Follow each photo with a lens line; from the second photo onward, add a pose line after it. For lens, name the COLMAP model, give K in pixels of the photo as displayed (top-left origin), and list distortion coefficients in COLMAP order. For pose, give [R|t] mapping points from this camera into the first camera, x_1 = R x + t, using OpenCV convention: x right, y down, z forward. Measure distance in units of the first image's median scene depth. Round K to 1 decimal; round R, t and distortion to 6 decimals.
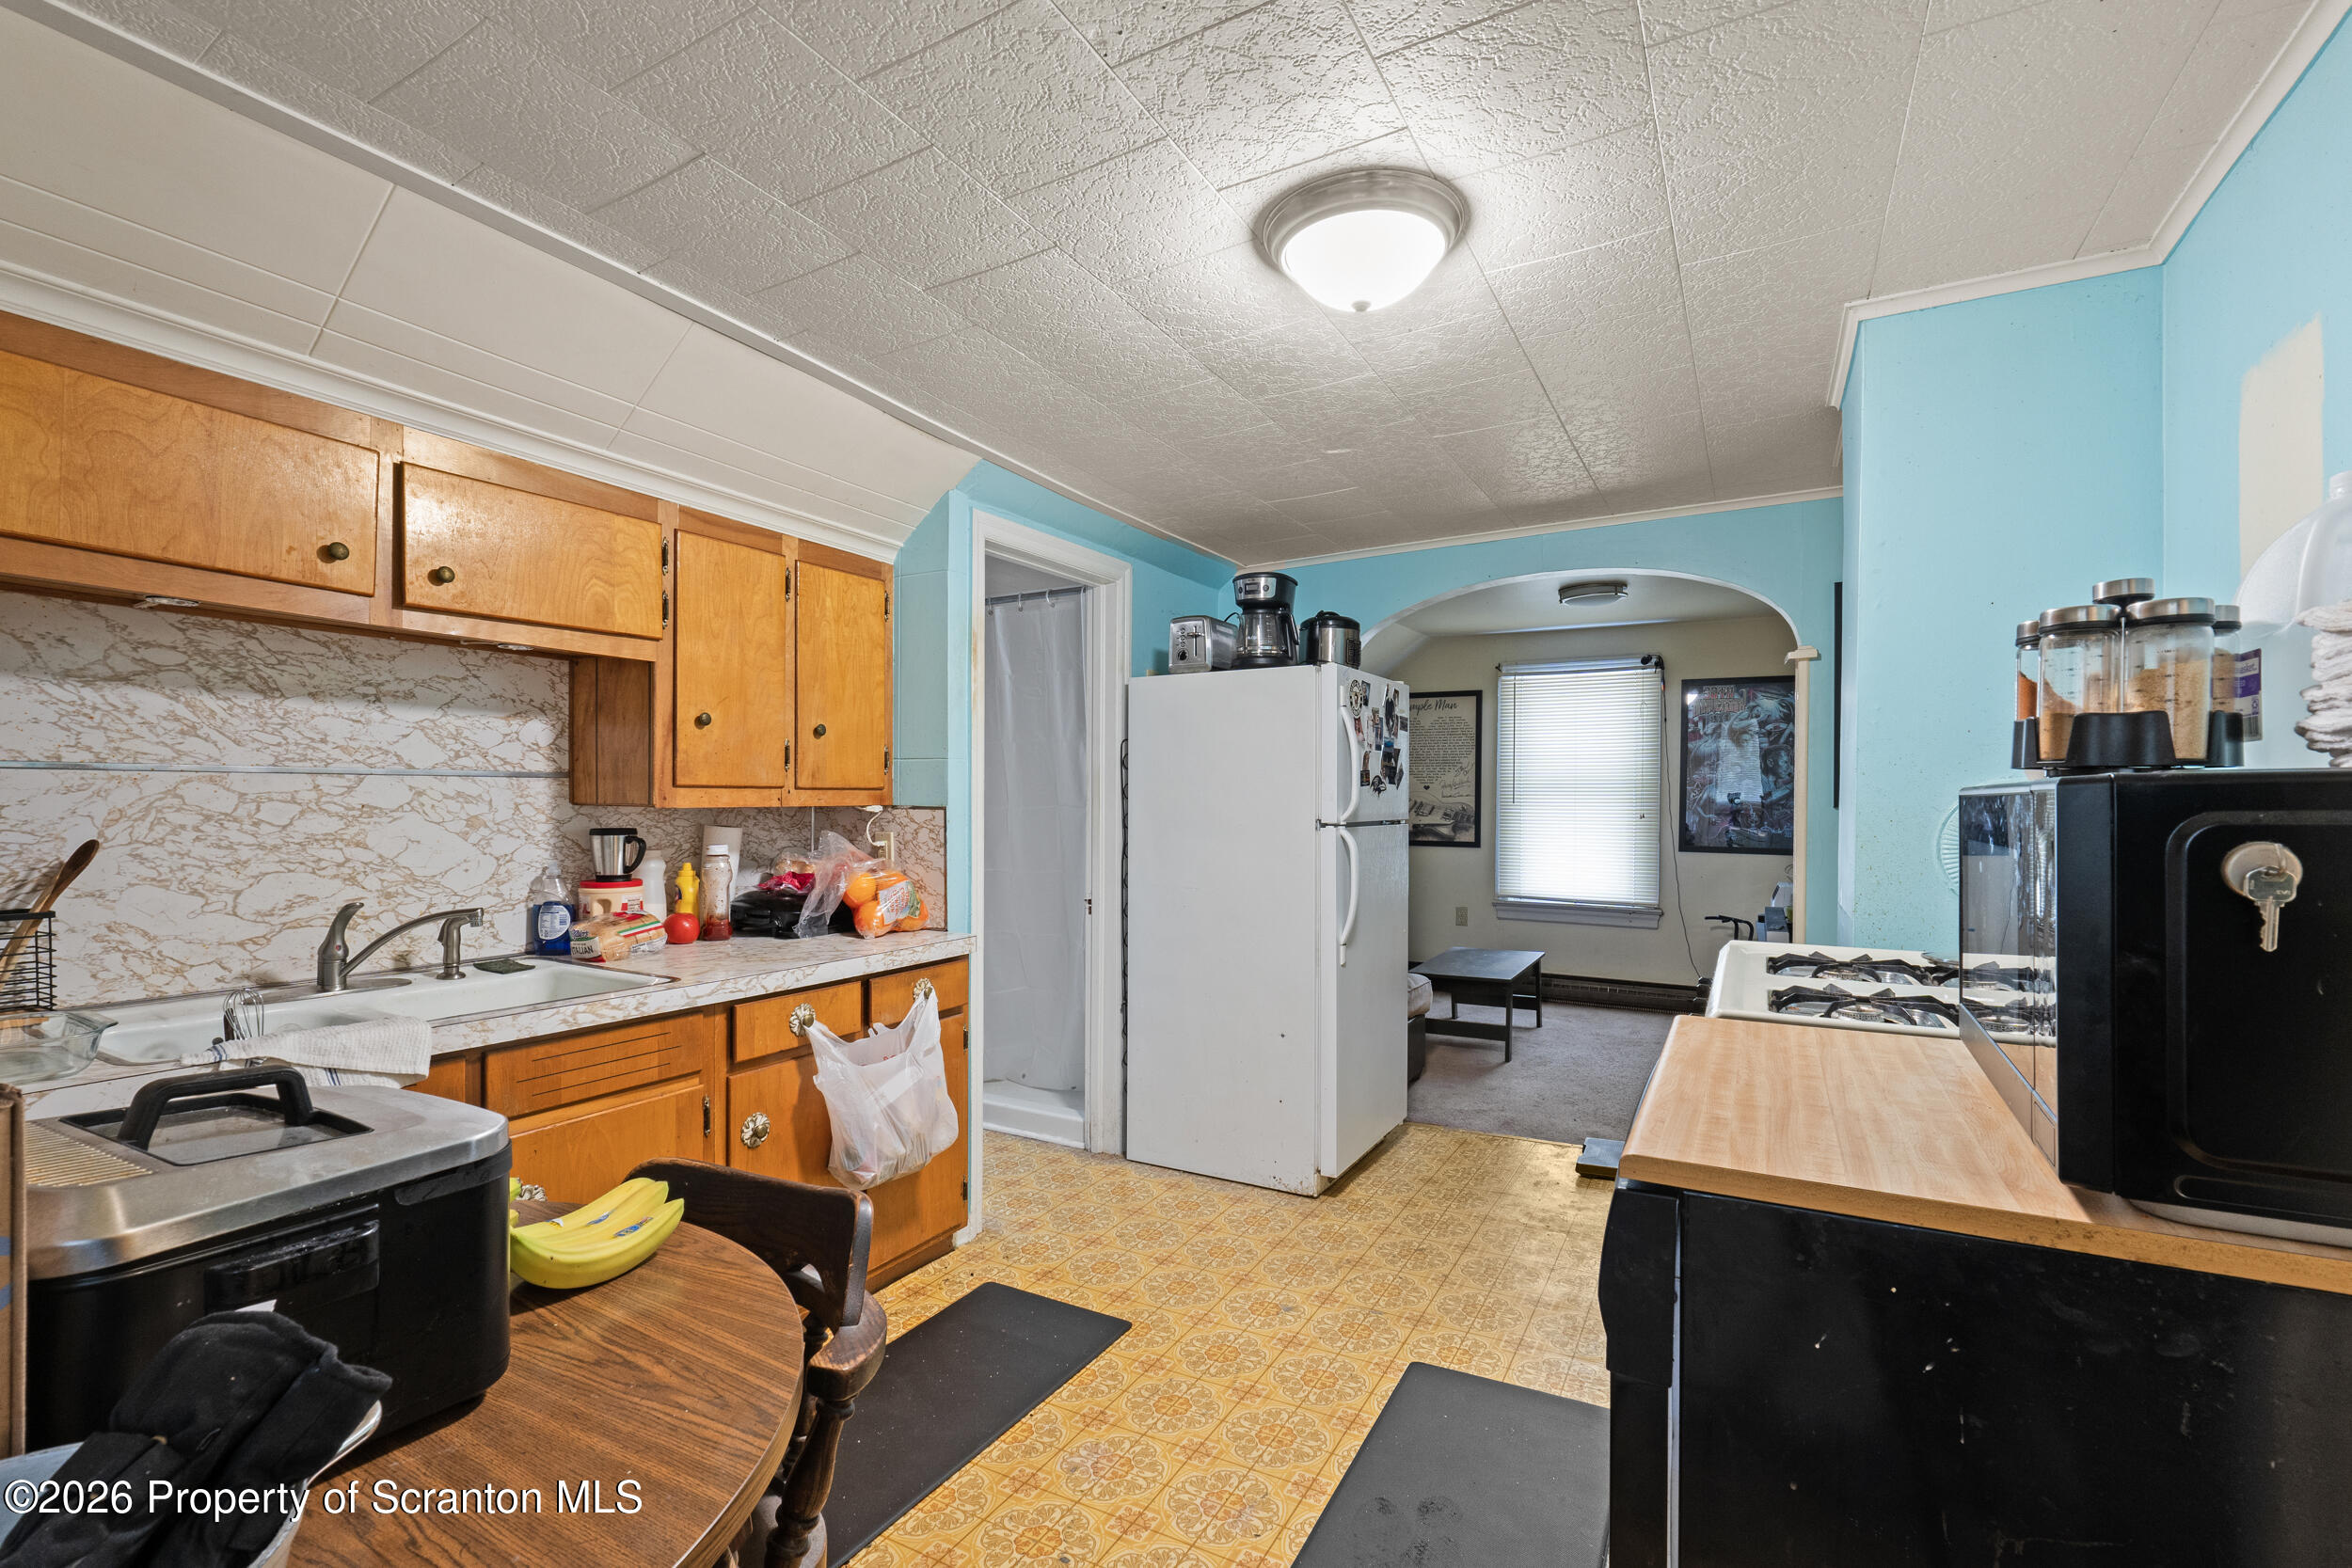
lens RADIAL K [[1051.9, 0, 1178.1], [0, 1051.9, 802.7], [0, 0, 1]] dist [-0.001347, 0.000101]
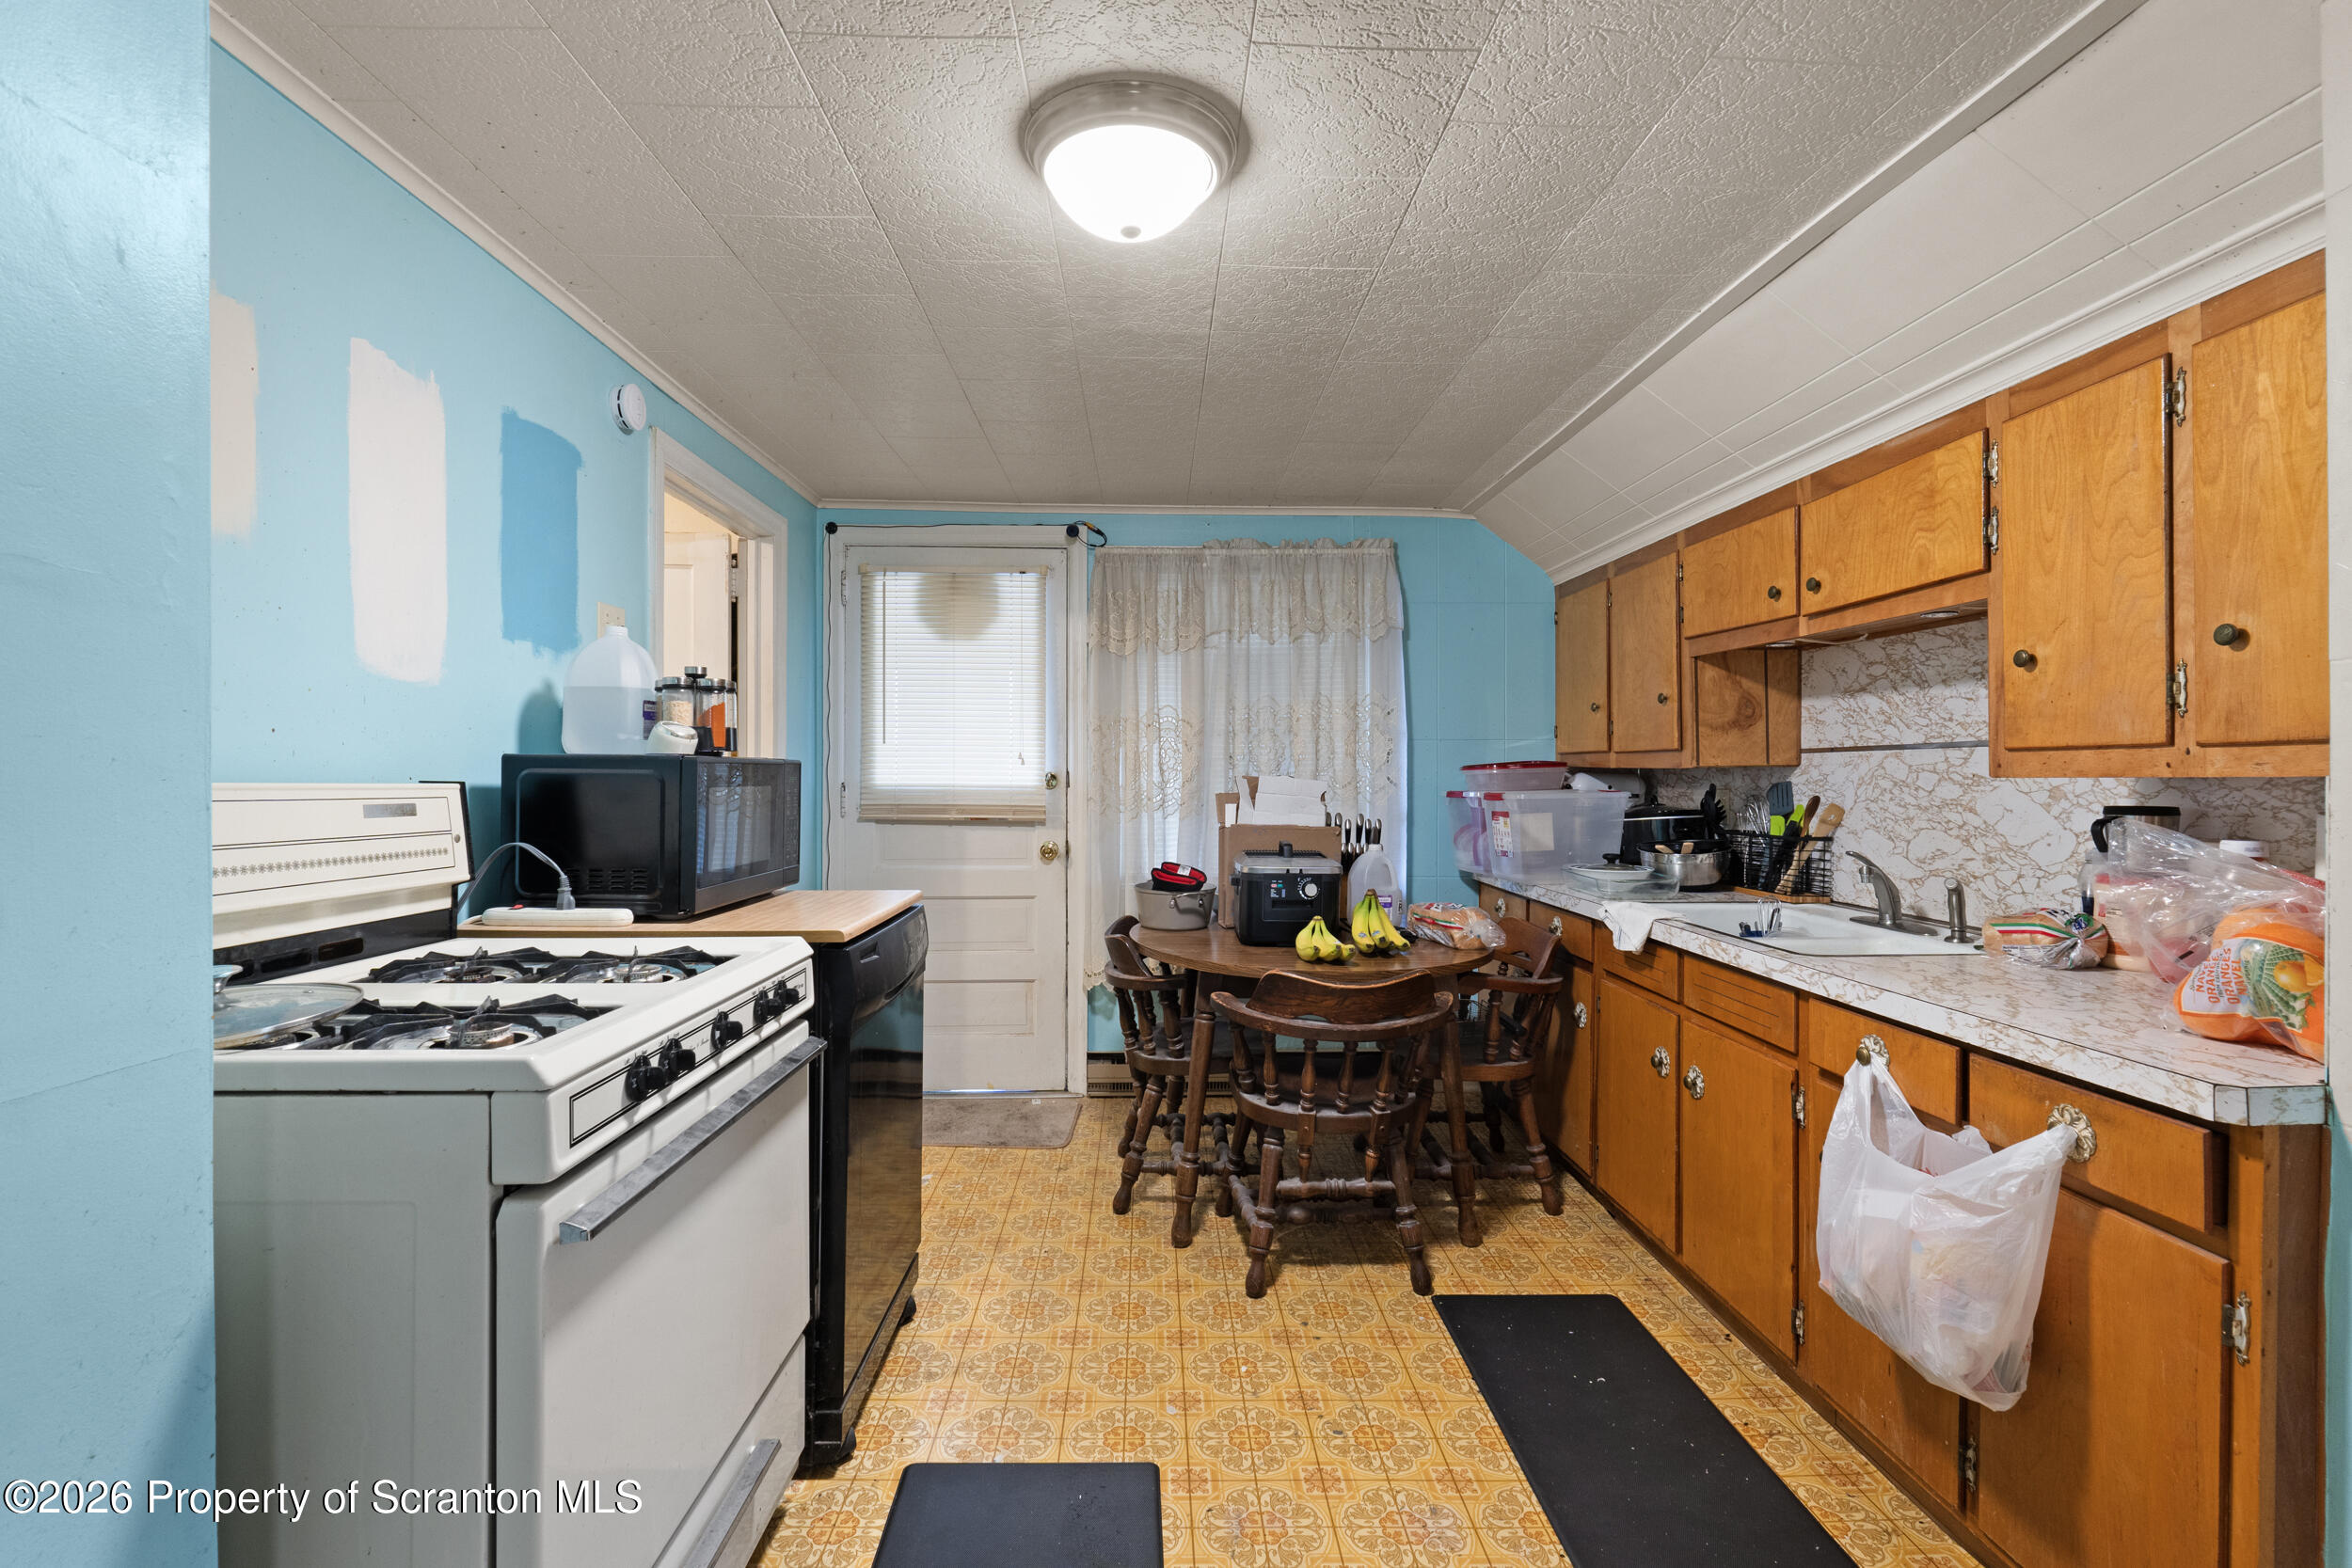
lens RADIAL K [[1051.9, 0, 1185.5], [0, 1051.9, 779.5], [0, 0, 1]] dist [-0.001347, 0.000101]
pose [[-0.849882, -0.003337, -0.526963, 0.518839], [-0.006793, 0.999966, 0.004622, 0.008013], [0.526930, 0.007508, -0.849875, 1.535856]]
